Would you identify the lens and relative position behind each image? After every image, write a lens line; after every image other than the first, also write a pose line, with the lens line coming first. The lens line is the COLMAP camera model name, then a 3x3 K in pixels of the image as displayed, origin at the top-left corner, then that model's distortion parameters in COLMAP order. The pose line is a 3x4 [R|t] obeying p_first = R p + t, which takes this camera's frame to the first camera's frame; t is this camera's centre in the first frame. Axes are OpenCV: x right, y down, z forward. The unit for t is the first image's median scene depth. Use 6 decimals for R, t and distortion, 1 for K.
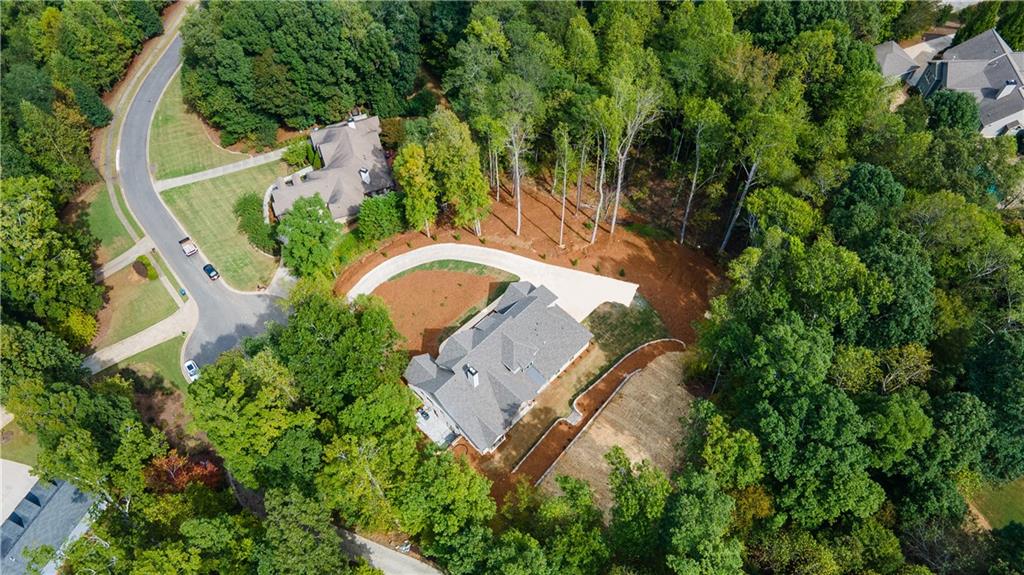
lens RADIAL K [[748.1, 0, 514.5], [0, 748.1, 287.1], [0, 0, 1]] dist [0.032033, 0.027484]
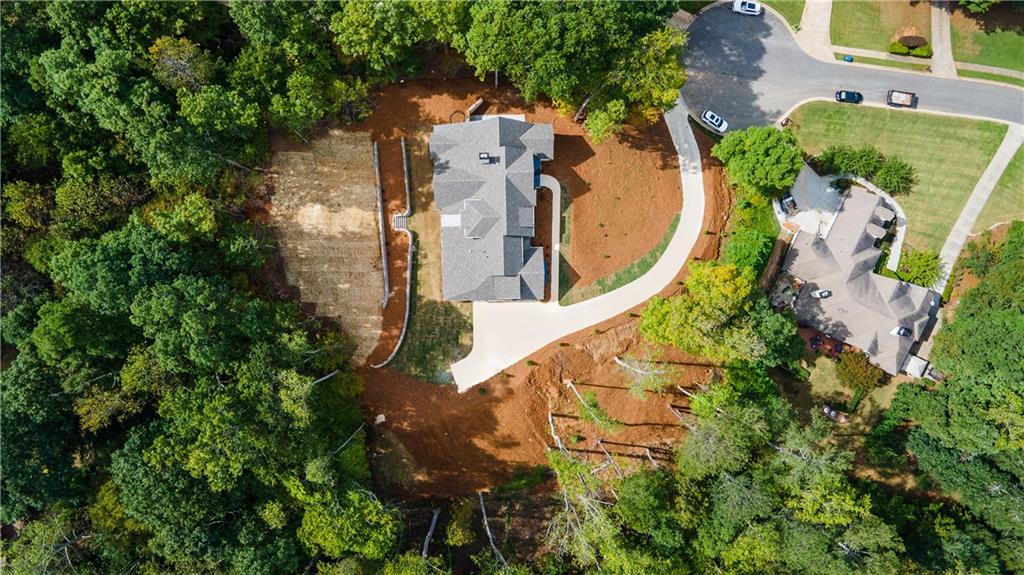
lens RADIAL K [[748.1, 0, 514.5], [0, 748.1, 287.1], [0, 0, 1]] dist [0.032033, 0.027484]
pose [[-0.701980, 0.712196, 0.000143, 0.028800], [-0.608674, -0.600047, 0.519094, -0.408617], [0.369783, 0.364307, 0.854717, 0.209320]]
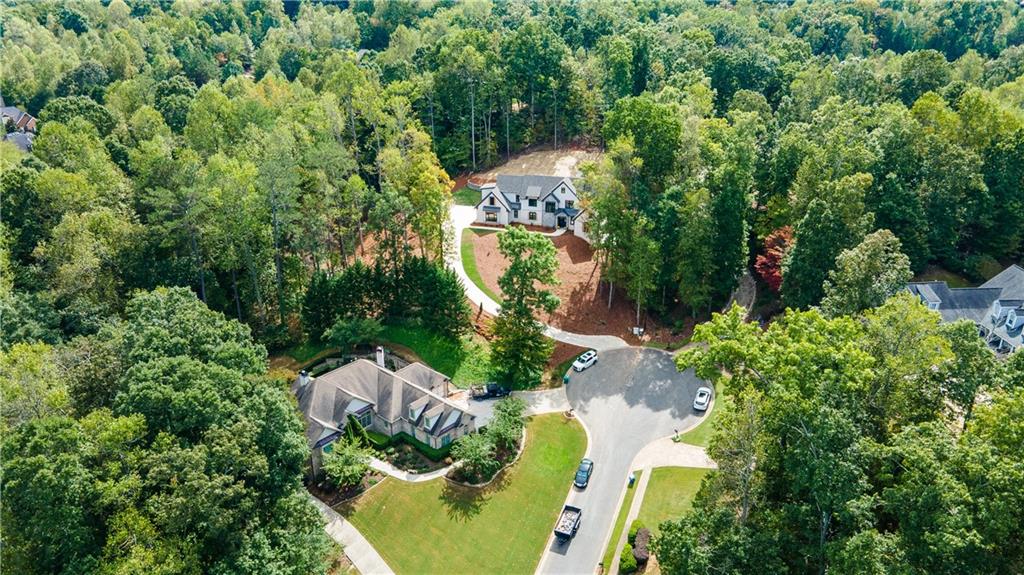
lens RADIAL K [[748.1, 0, 514.5], [0, 748.1, 287.1], [0, 0, 1]] dist [0.032033, 0.027484]
pose [[-0.482208, -0.344644, 0.805416, -0.955856], [0.744087, 0.324129, 0.584187, -0.578130], [-0.462395, 0.881000, 0.100148, 0.894457]]
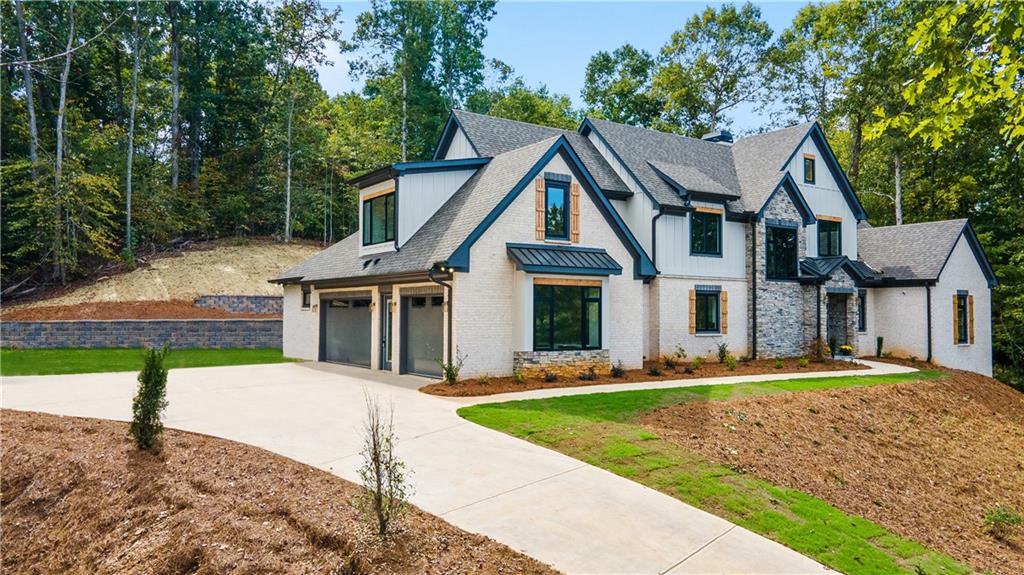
lens RADIAL K [[760.5, 0, 513.8], [0, 760.5, 277.7], [0, 0, 1]] dist [0.037021, 0.004463]
pose [[-0.981765, 0.010122, 0.189828, -0.024753], [0.161614, 0.570216, 0.805441, -0.121125], [-0.100091, 0.821432, -0.561454, 1.013243]]
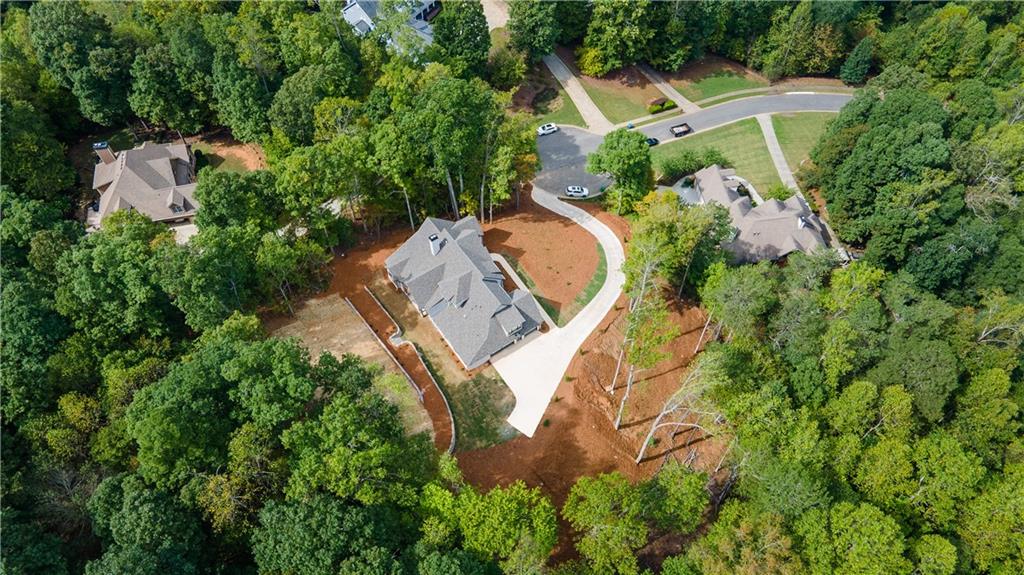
lens RADIAL K [[748.1, 0, 514.5], [0, 748.1, 287.1], [0, 0, 1]] dist [0.032033, 0.027484]
pose [[-0.192175, 0.820332, -0.538631, 0.483953], [-0.821078, 0.166209, 0.546083, -0.487407], [0.537495, 0.547201, 0.641615, 0.298849]]
